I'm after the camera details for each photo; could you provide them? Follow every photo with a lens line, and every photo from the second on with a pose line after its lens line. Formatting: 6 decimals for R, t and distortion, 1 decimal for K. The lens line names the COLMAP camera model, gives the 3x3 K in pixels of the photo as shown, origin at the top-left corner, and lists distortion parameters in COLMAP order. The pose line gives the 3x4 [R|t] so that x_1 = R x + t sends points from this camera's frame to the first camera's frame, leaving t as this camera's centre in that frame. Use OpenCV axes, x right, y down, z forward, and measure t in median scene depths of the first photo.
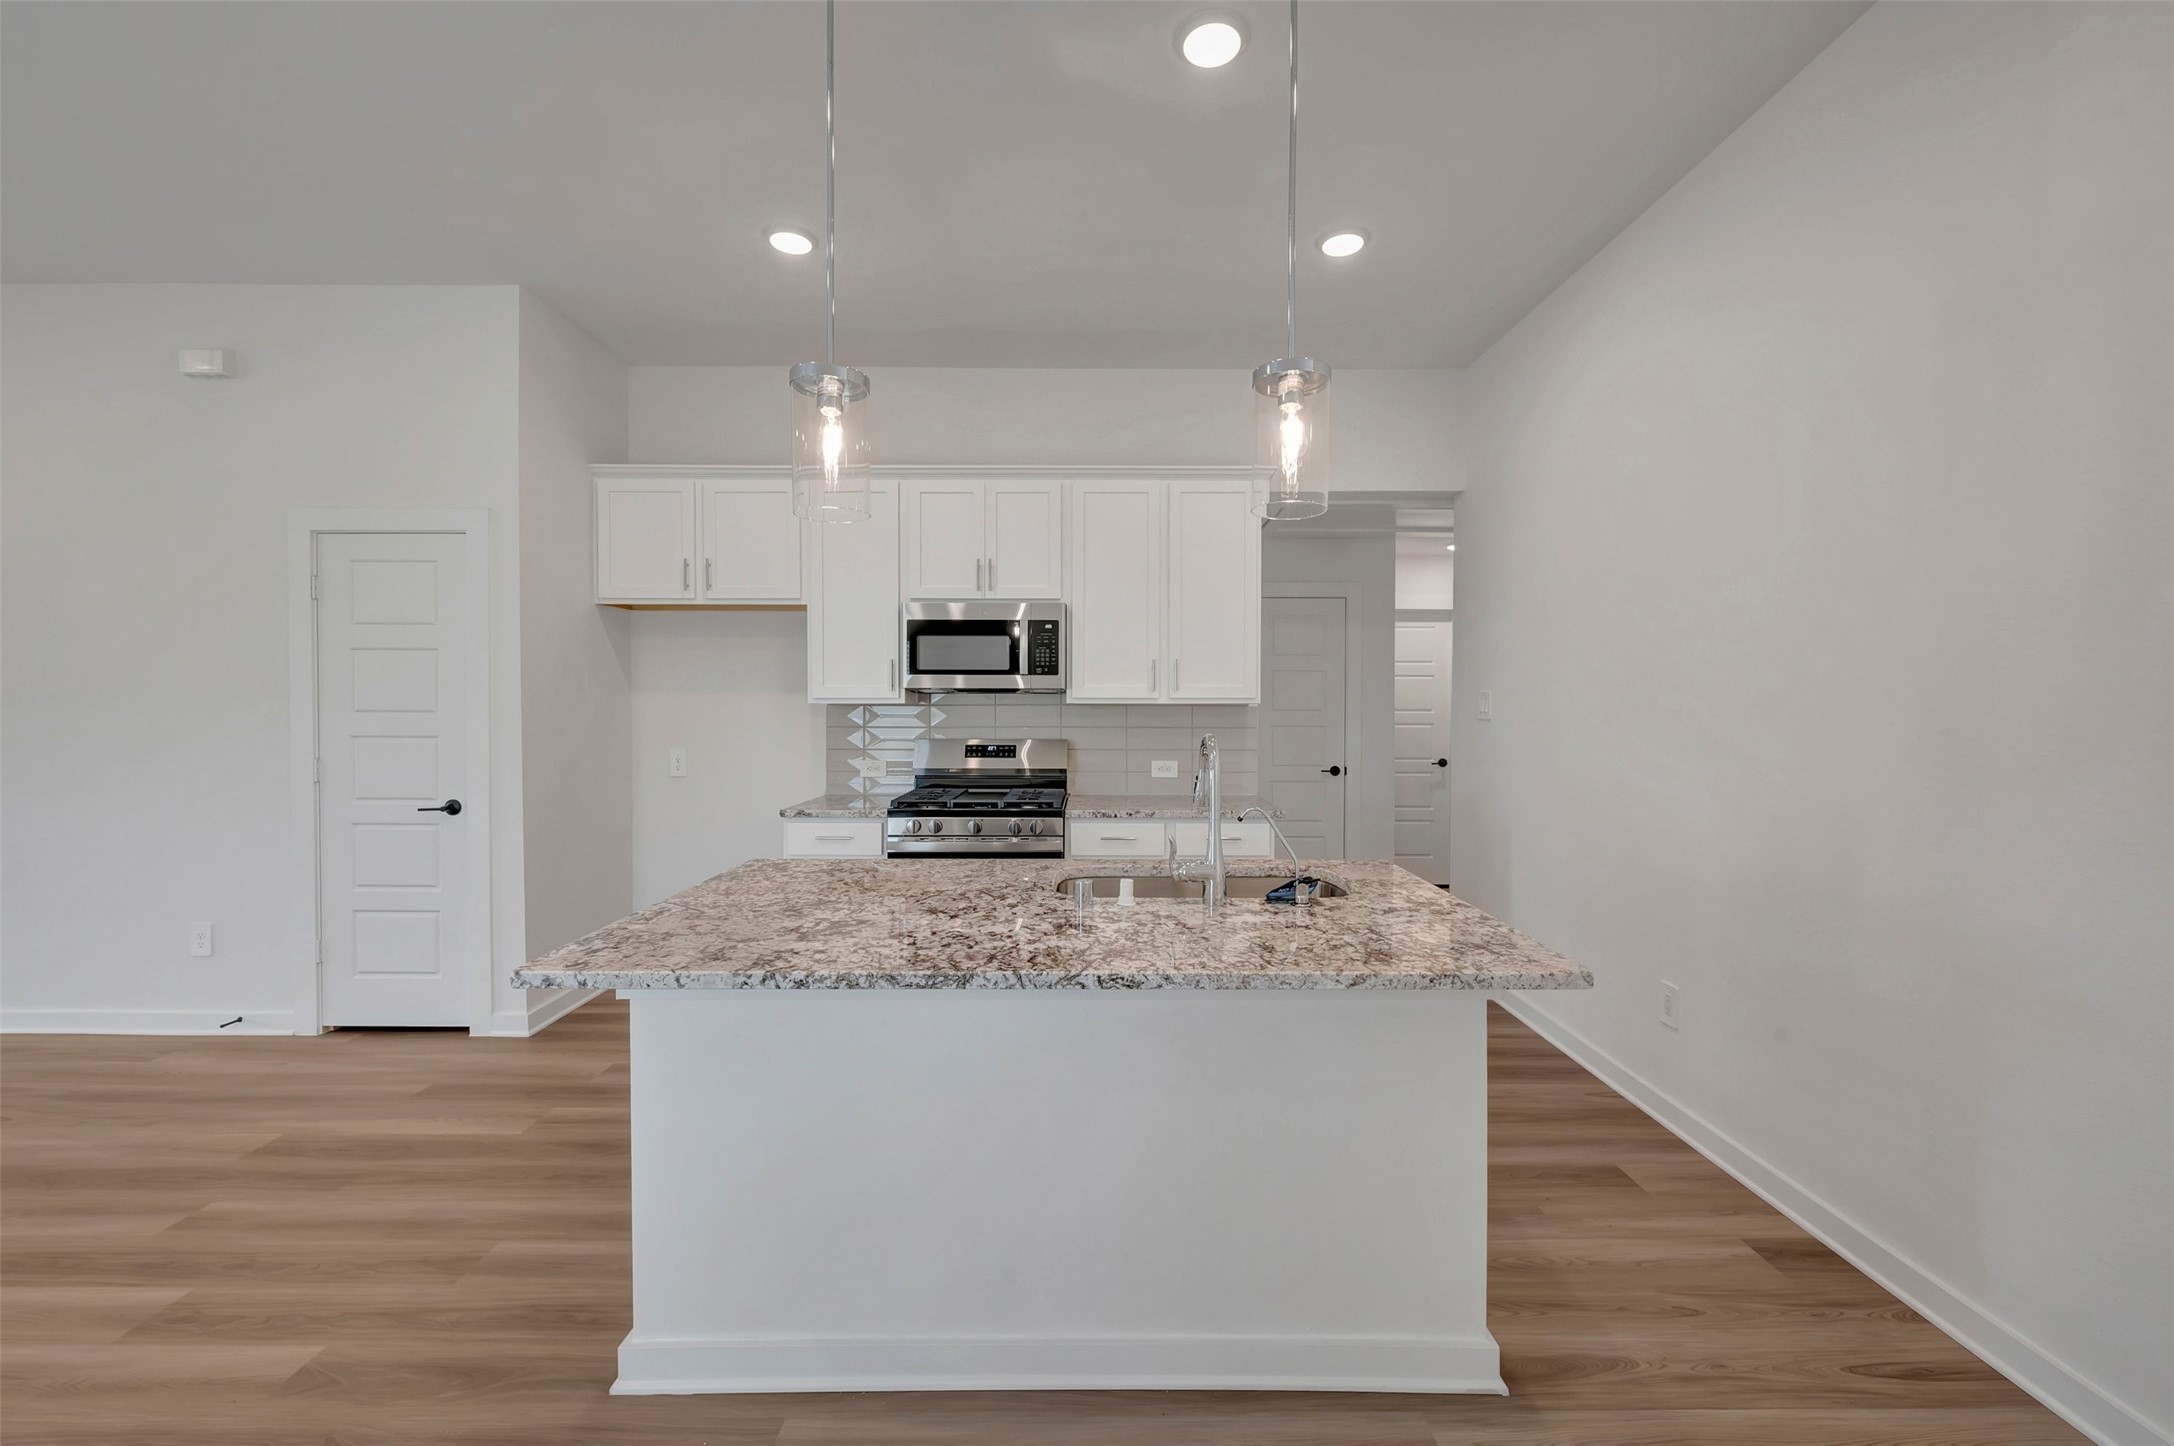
lens RADIAL K [[873.8, 0, 1091.6], [0, 873.8, 712.3], [0, 0, 1]] dist [-0.003080, 0.000579]
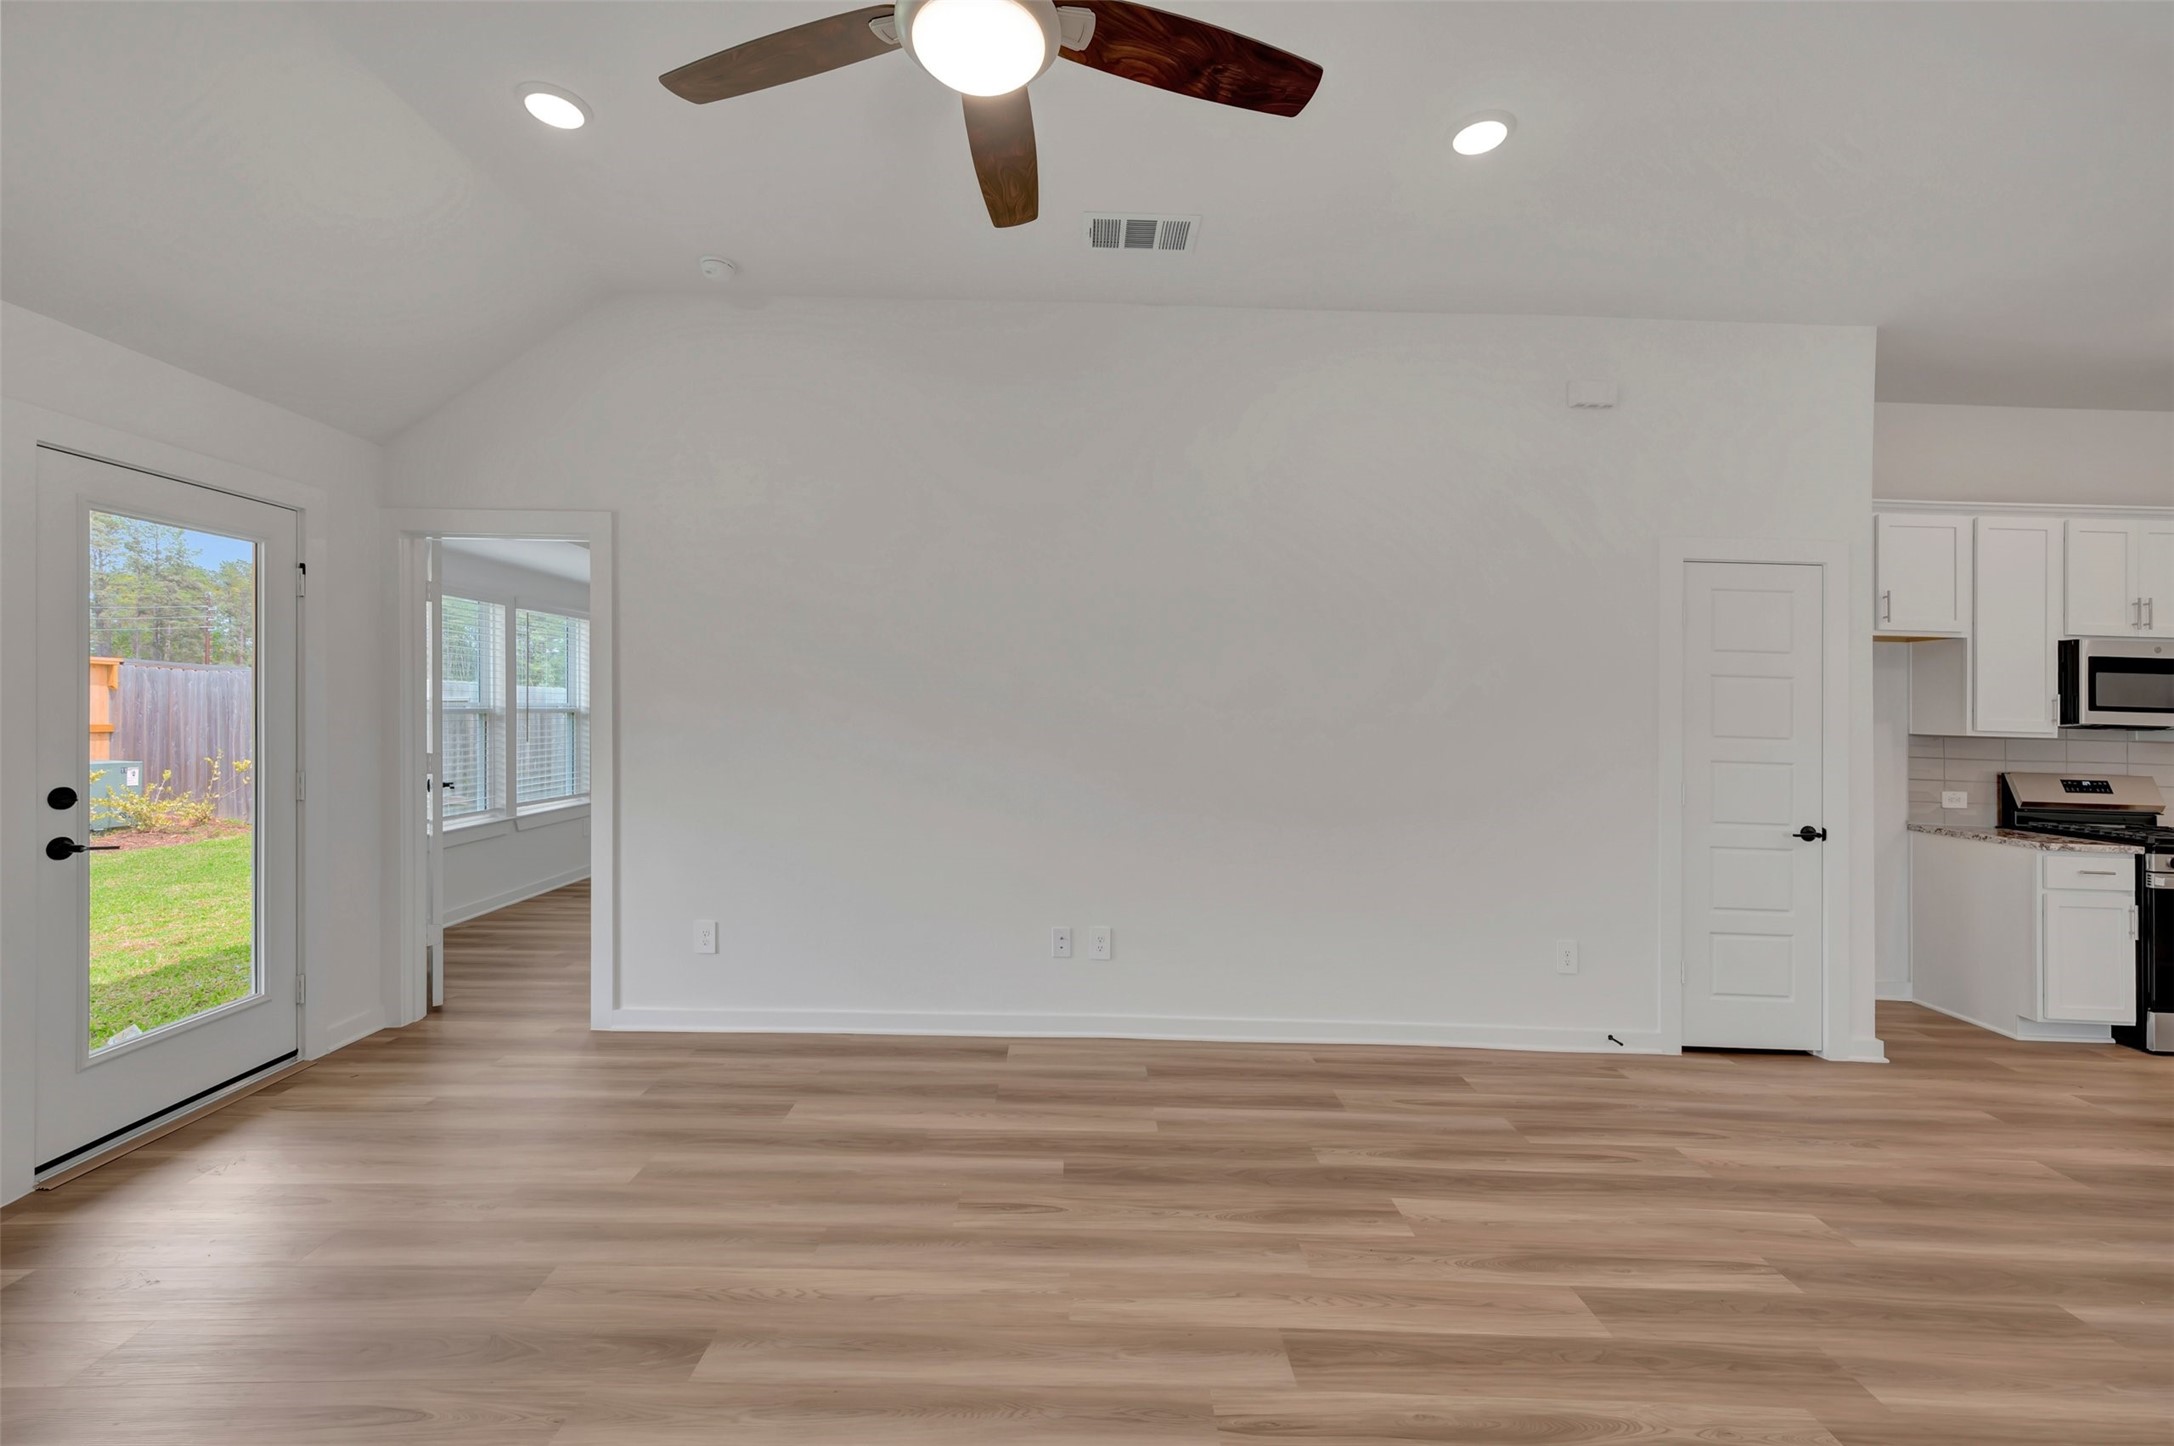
lens RADIAL K [[873.8, 0, 1083.3], [0, 873.8, 716.1], [0, 0, 1]] dist [-0.003080, 0.000579]
pose [[0.999504, 0.028858, -0.012572, -1.564742], [-0.028869, 0.999583, -0.000718, -0.002947], [0.012546, 0.001081, 0.999921, -0.026058]]
